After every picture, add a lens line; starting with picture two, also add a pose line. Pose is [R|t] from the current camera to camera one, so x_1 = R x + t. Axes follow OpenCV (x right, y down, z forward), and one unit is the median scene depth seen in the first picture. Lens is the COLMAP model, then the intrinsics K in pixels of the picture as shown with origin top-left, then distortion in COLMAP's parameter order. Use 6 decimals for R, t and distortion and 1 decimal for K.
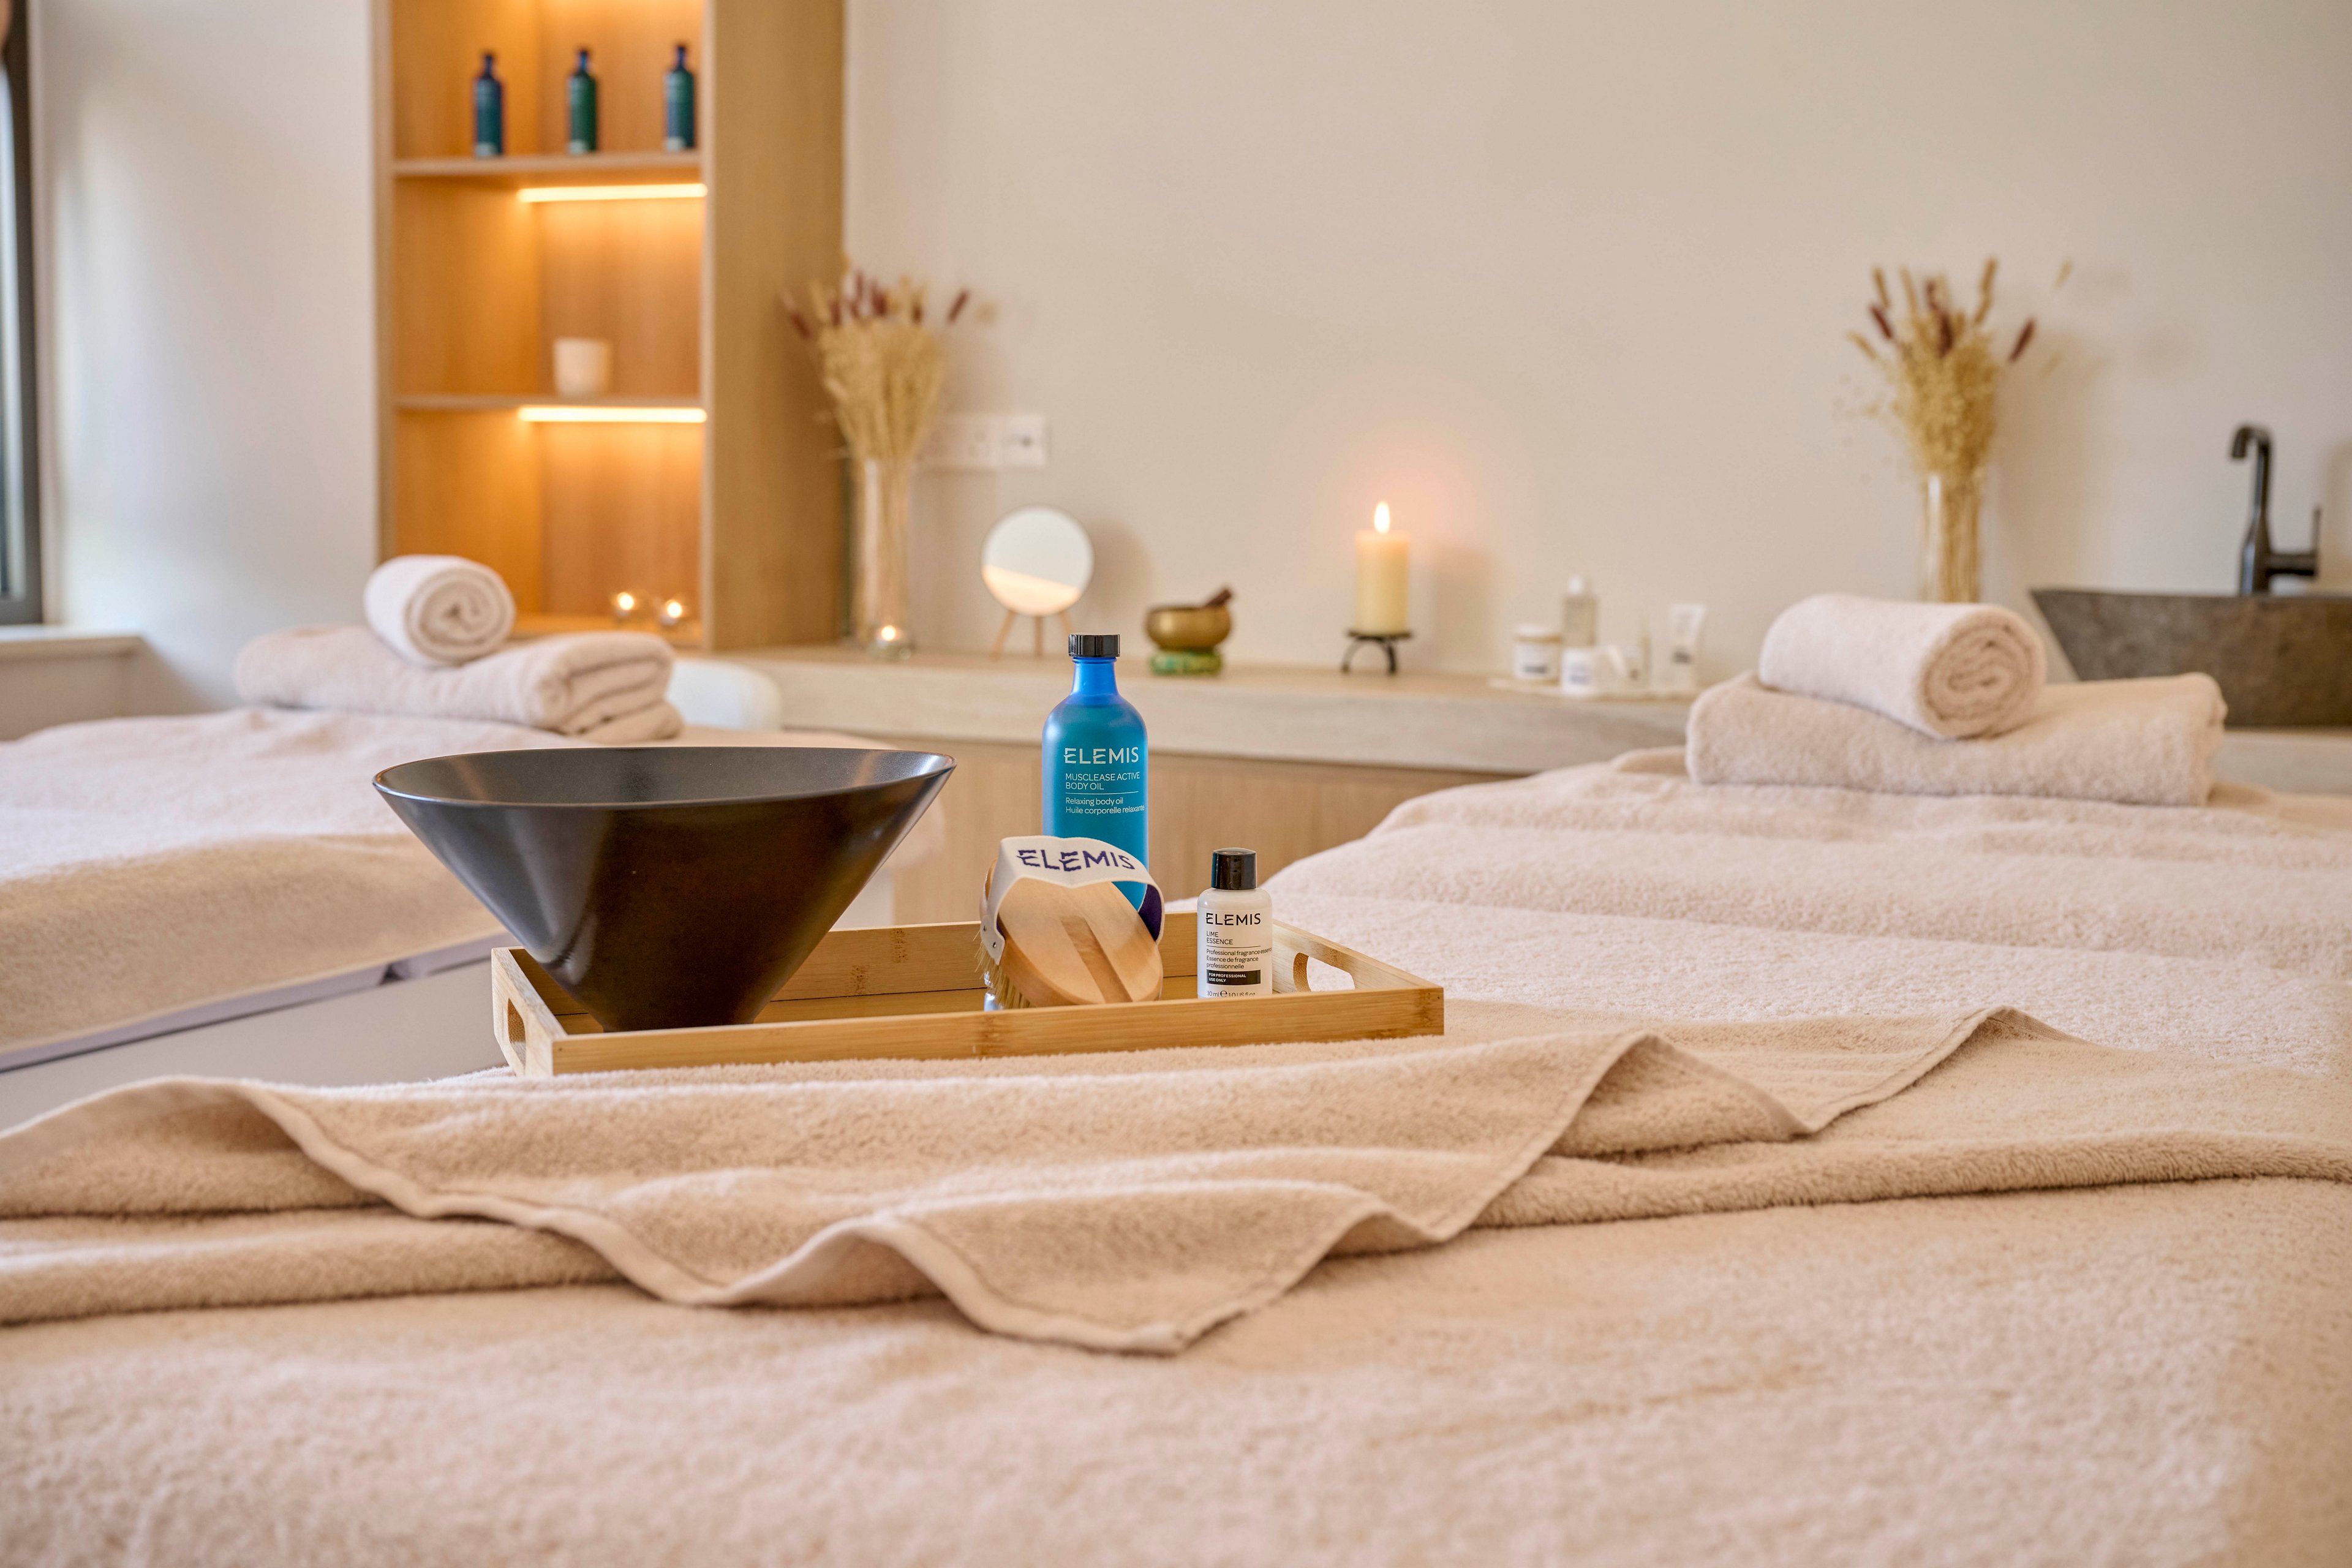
lens RADIAL K [[2846.3, 0, 1176.0], [0, 2846.3, 784.0], [0, 0, 1]] dist [0.006676, -0.017580]
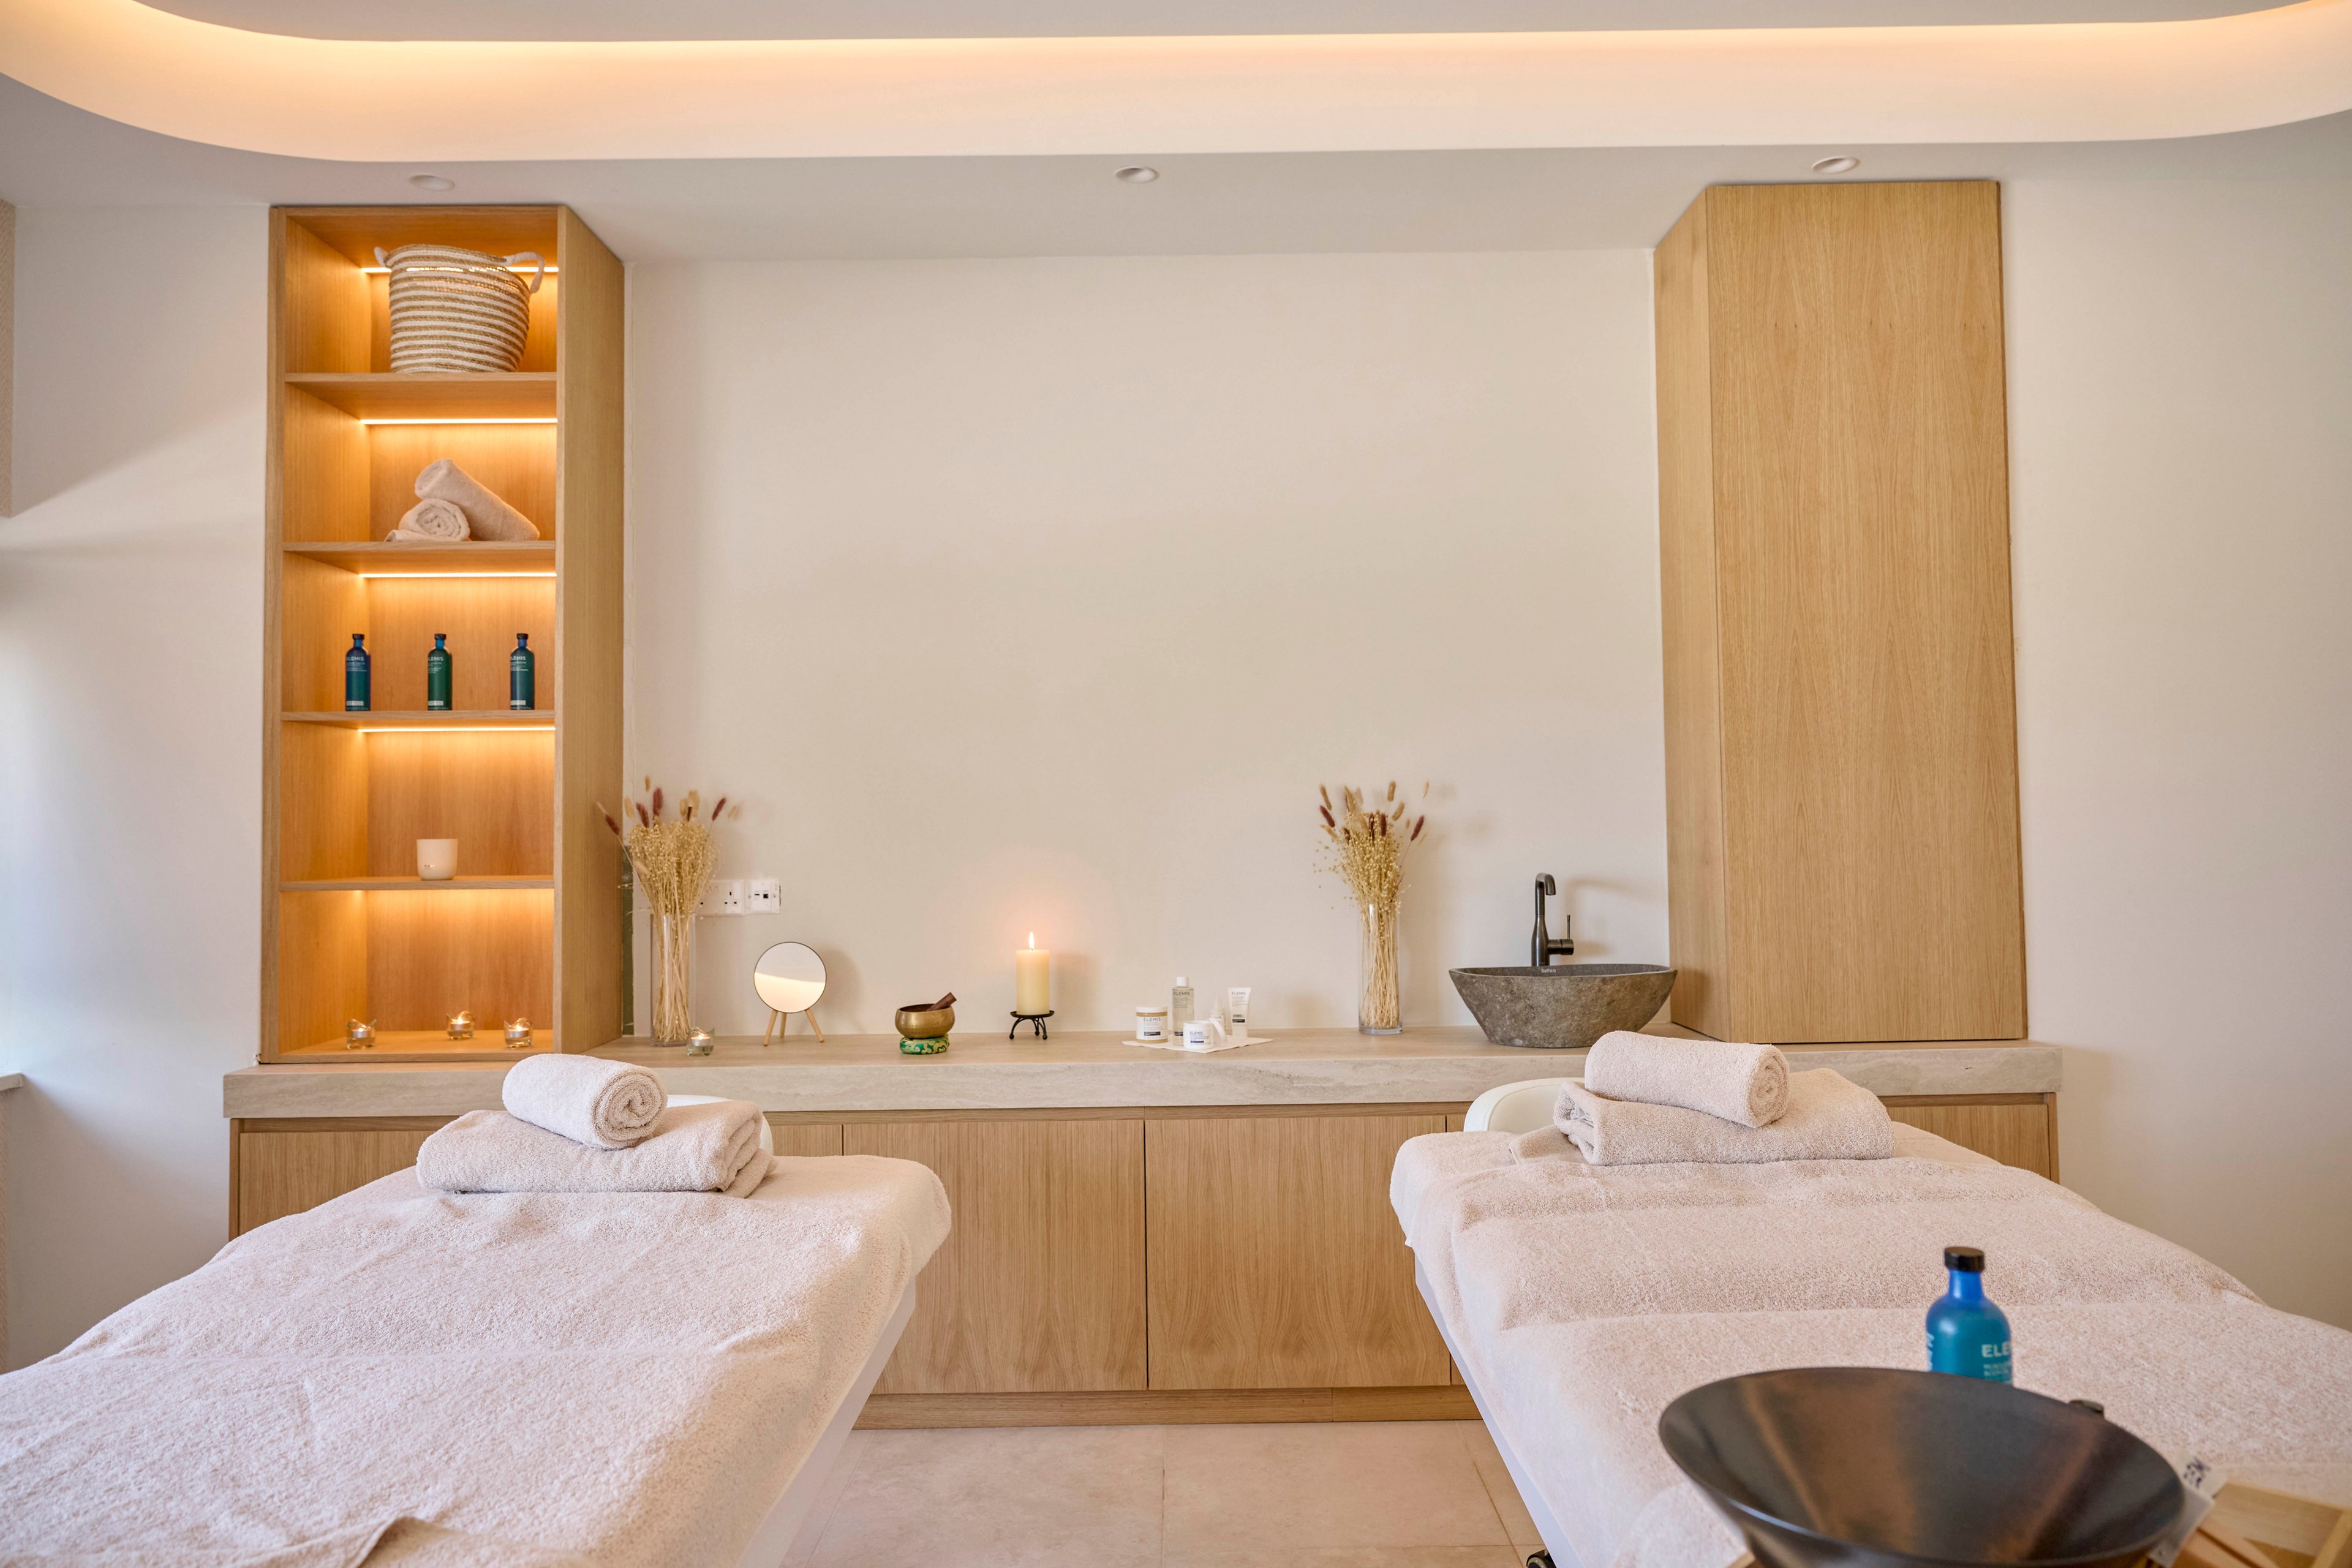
lens RADIAL K [[1604.3, 0, 1176.0], [0, 1604.3, 784.0], [0, 0, 1]] dist [0.001535, -0.001746]
pose [[0.902525, -0.017370, 0.430288, -0.251462], [0.072706, 0.990989, -0.112496, -0.077540], [-0.424456, 0.132815, 0.895654, 0.160749]]
